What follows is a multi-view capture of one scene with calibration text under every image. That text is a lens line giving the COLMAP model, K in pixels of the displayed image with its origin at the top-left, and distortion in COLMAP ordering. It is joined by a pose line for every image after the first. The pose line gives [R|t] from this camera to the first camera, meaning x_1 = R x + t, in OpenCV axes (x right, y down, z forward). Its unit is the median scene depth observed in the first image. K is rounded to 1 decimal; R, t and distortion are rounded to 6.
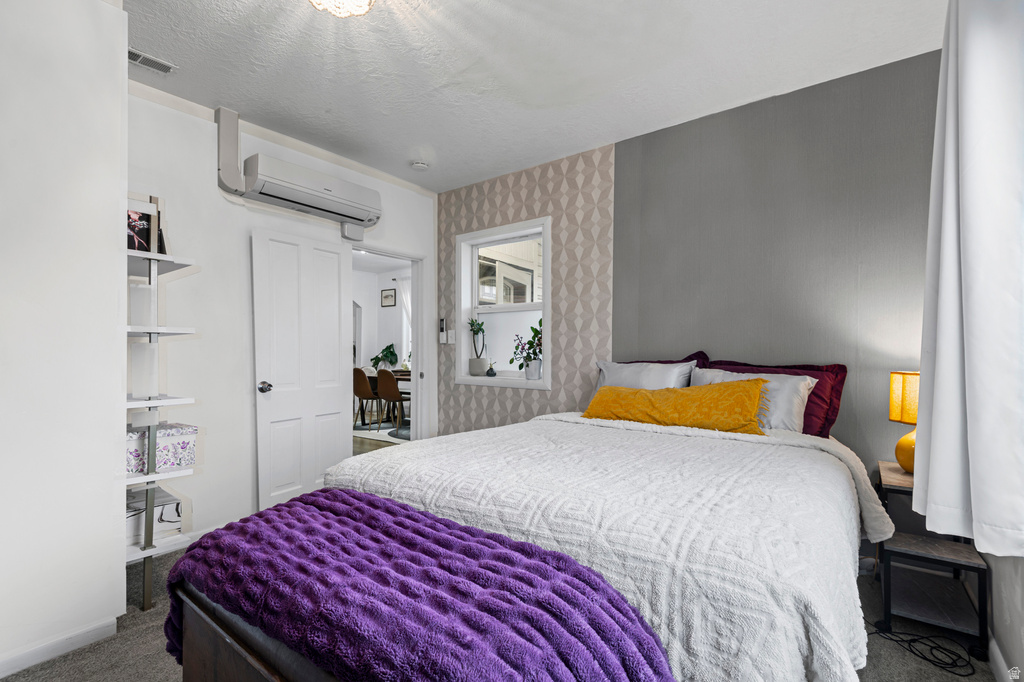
lens RADIAL K [[469.6, 0, 517.2], [0, 469.6, 347.3], [0, 0, 1]] dist [0.018755, -0.002859]
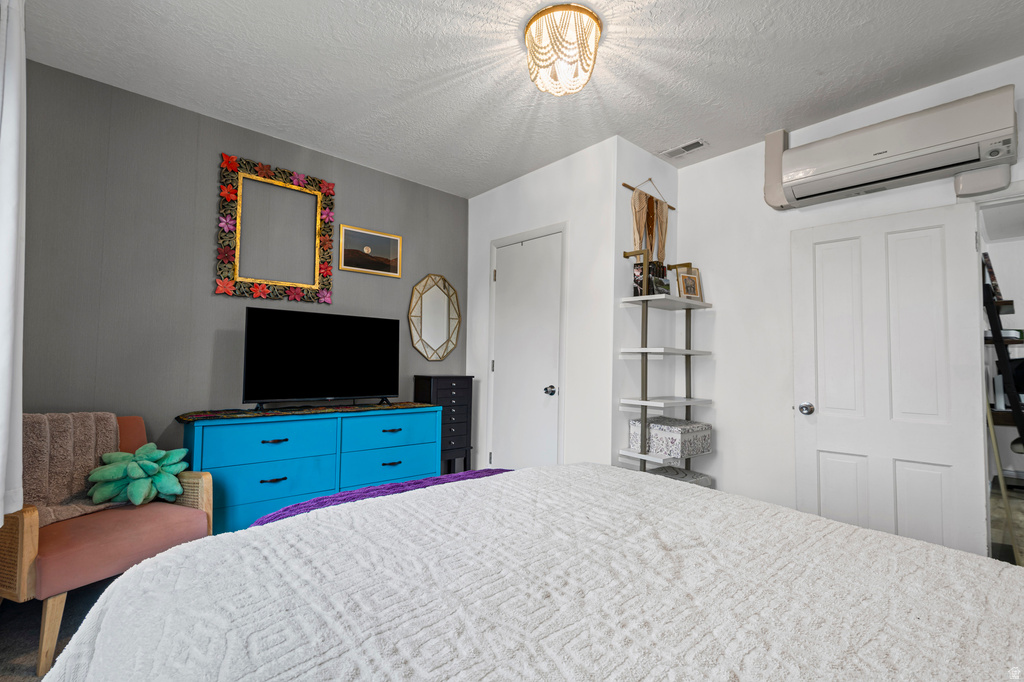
lens RADIAL K [[469.6, 0, 513.6], [0, 469.6, 342.9], [0, 0, 1]] dist [0.018755, -0.002859]
pose [[-0.198843, -0.041006, -0.979173, 0.478029], [-0.007440, 0.999159, -0.040332, -0.000351], [0.980003, -0.000735, -0.198981, 0.641365]]
